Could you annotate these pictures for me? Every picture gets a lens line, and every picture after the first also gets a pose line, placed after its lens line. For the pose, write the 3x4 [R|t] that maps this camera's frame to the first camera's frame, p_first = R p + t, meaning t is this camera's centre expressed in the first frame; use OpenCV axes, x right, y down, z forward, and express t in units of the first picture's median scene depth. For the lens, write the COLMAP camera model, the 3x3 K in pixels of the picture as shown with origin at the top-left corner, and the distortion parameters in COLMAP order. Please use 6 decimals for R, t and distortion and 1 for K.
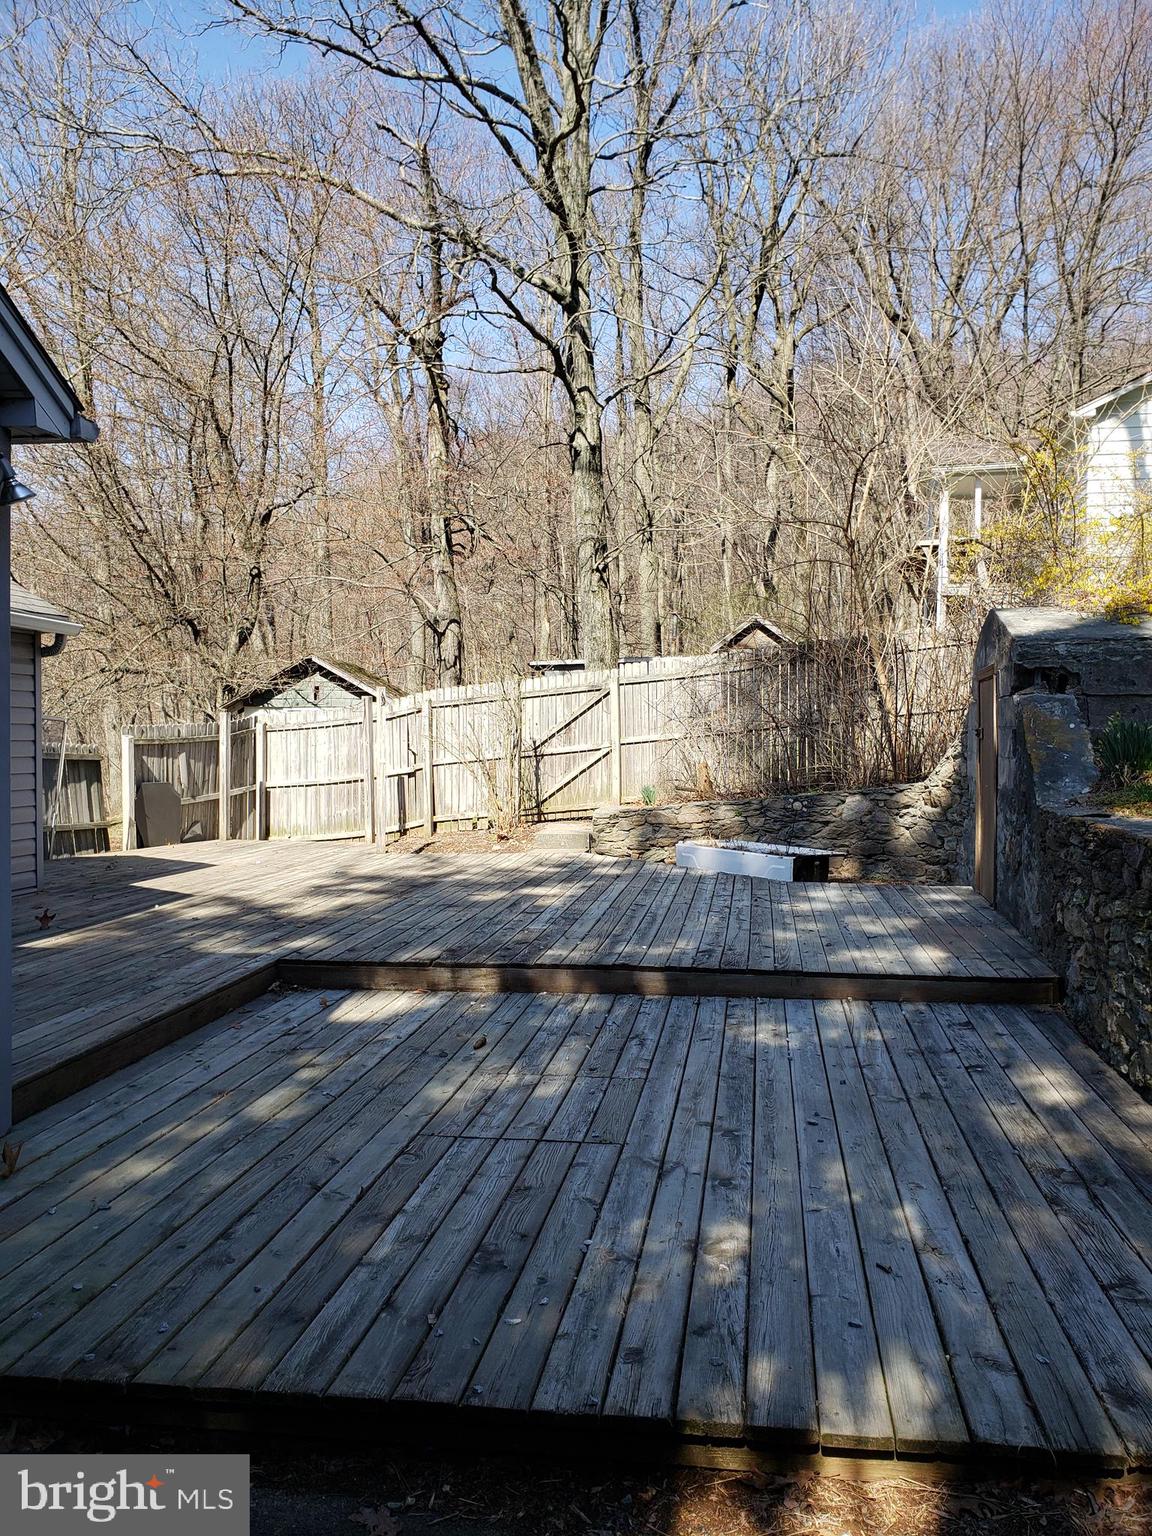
lens RADIAL K [[1206.2, 0, 586.7], [0, 1206.2, 765.3], [0, 0, 1]] dist [0.014112, -0.003626]
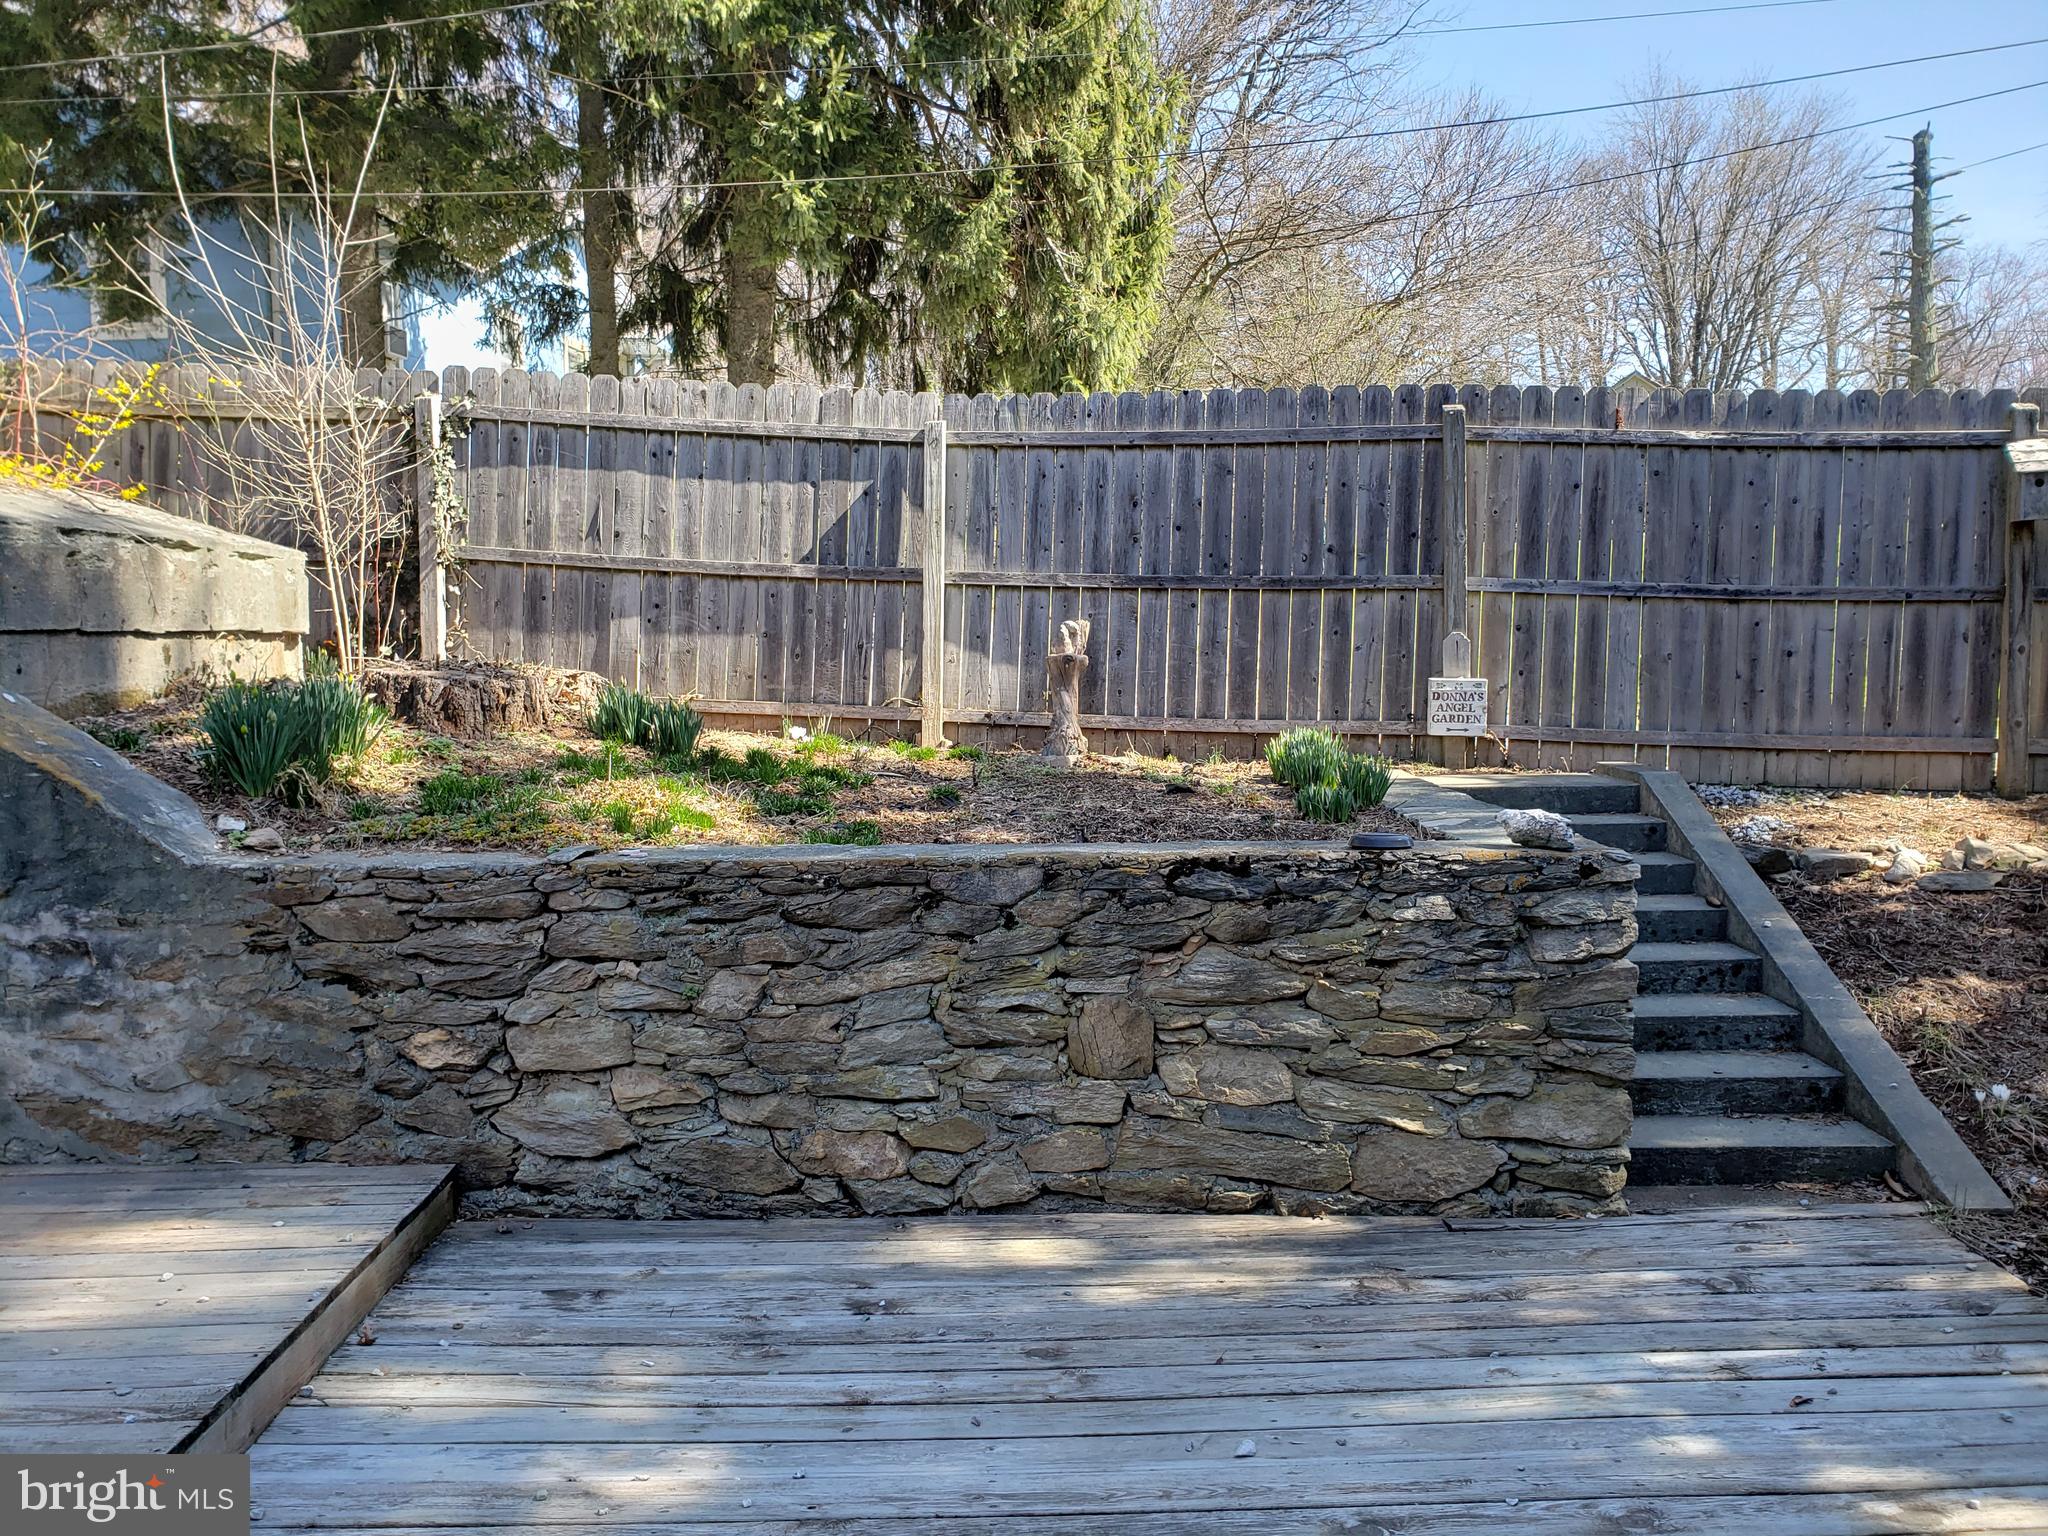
lens RADIAL K [[1608.3, 0, 1024.6], [0, 1608.3, 752.7], [0, 0, 1]] dist [0.014112, -0.003626]
pose [[-0.169887, -0.069379, 0.983018, -0.171134], [0.031562, 0.996624, 0.075794, -0.027239], [-0.984958, 0.043903, -0.167124, 0.418098]]
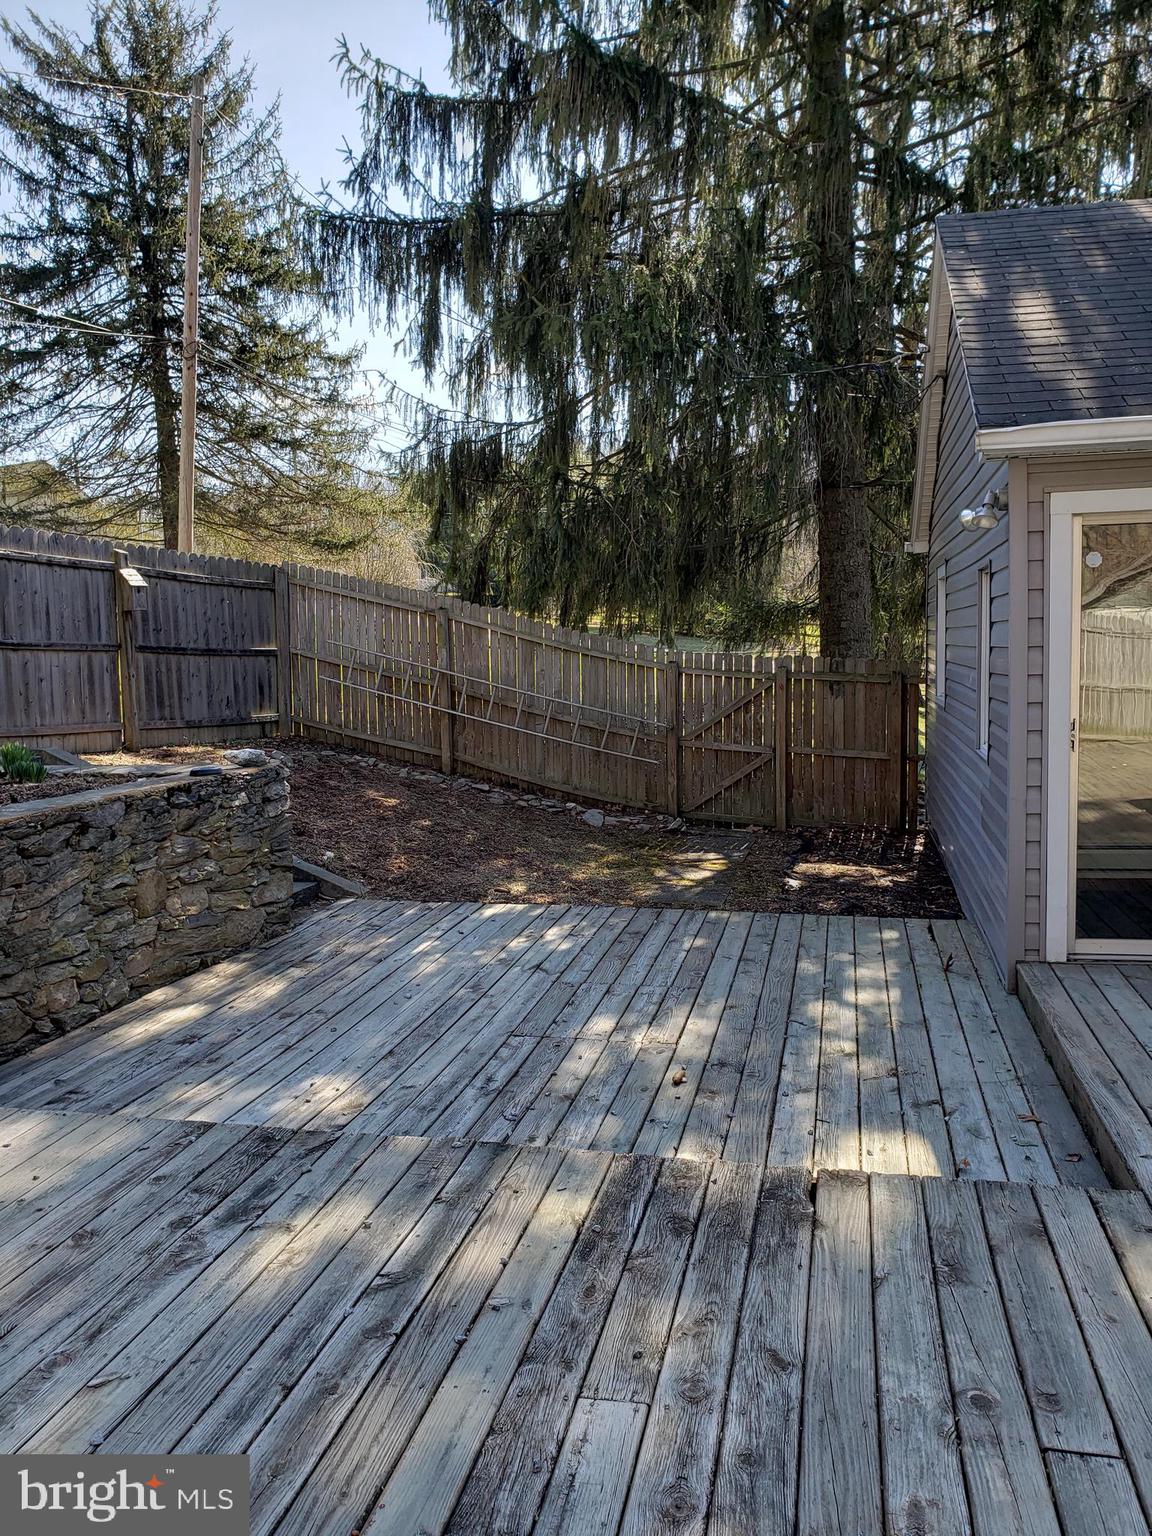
lens RADIAL K [[1206.2, 0, 584.5], [0, 1206.2, 776.2], [0, 0, 1]] dist [0.014112, -0.003626]
pose [[-0.997118, 0.013289, 0.074693, -0.038622], [0.022589, 0.991889, 0.125082, -0.037759], [-0.072425, 0.126409, -0.989331, 0.788363]]
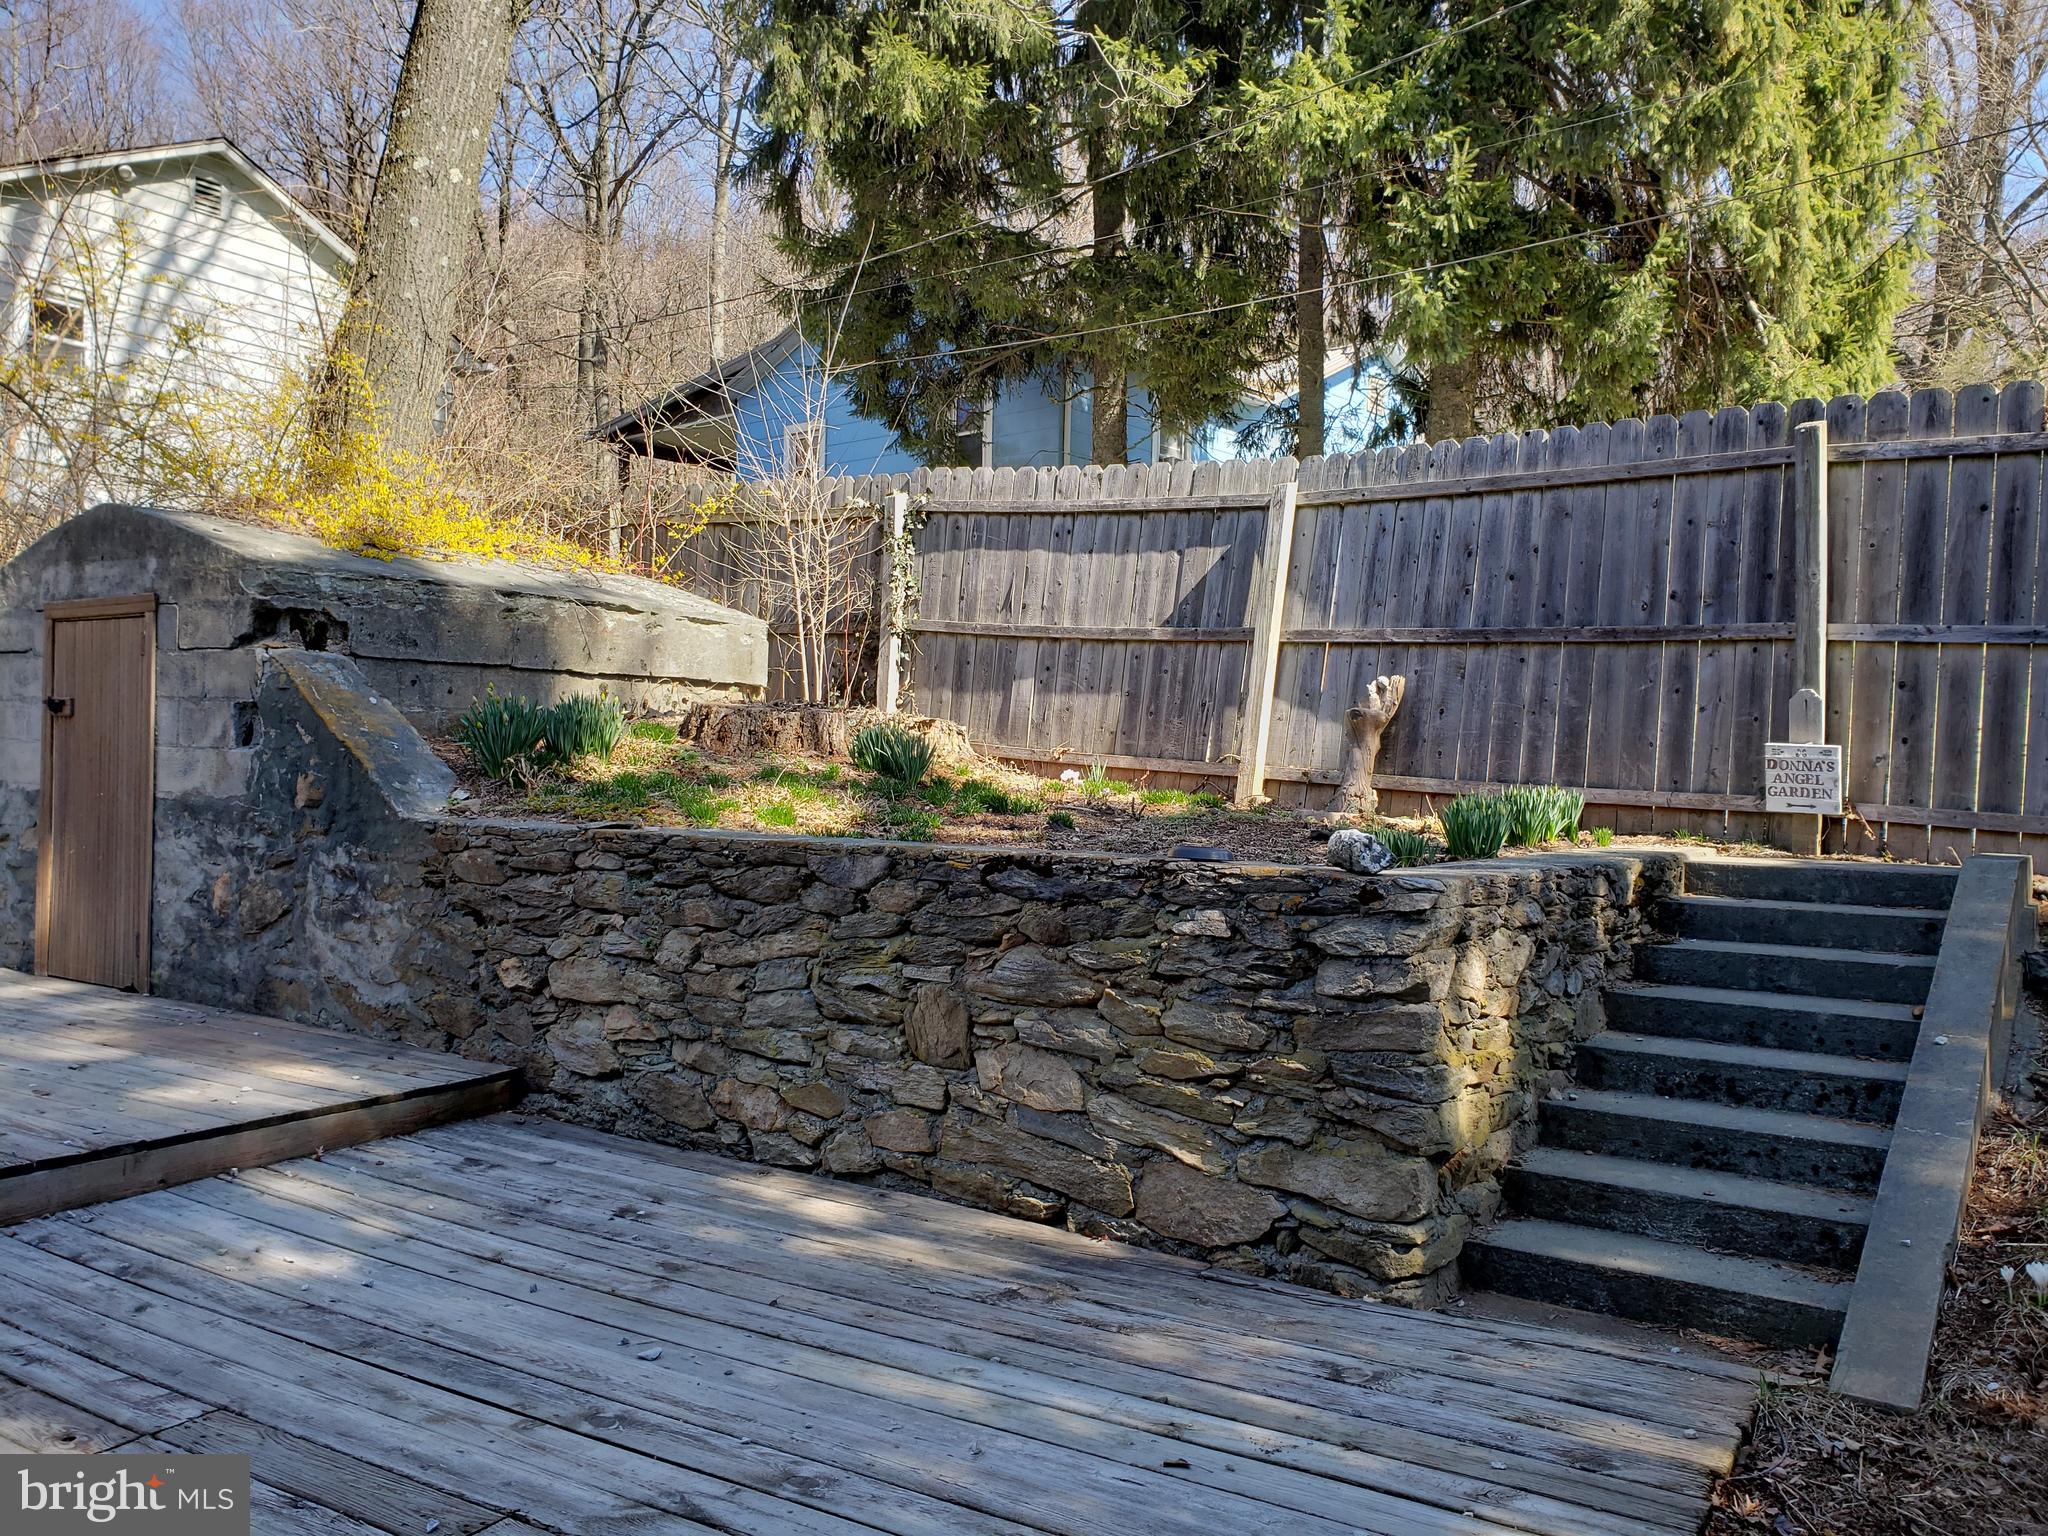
lens RADIAL K [[1608.3, 0, 1036.2], [0, 1608.3, 753.1], [0, 0, 1]] dist [0.014112, -0.003626]
pose [[0.400093, 0.013673, 0.916373, -0.158652], [-0.001039, 0.999895, -0.014465, 0.005408], [-0.916474, 0.004836, 0.400065, 0.178751]]
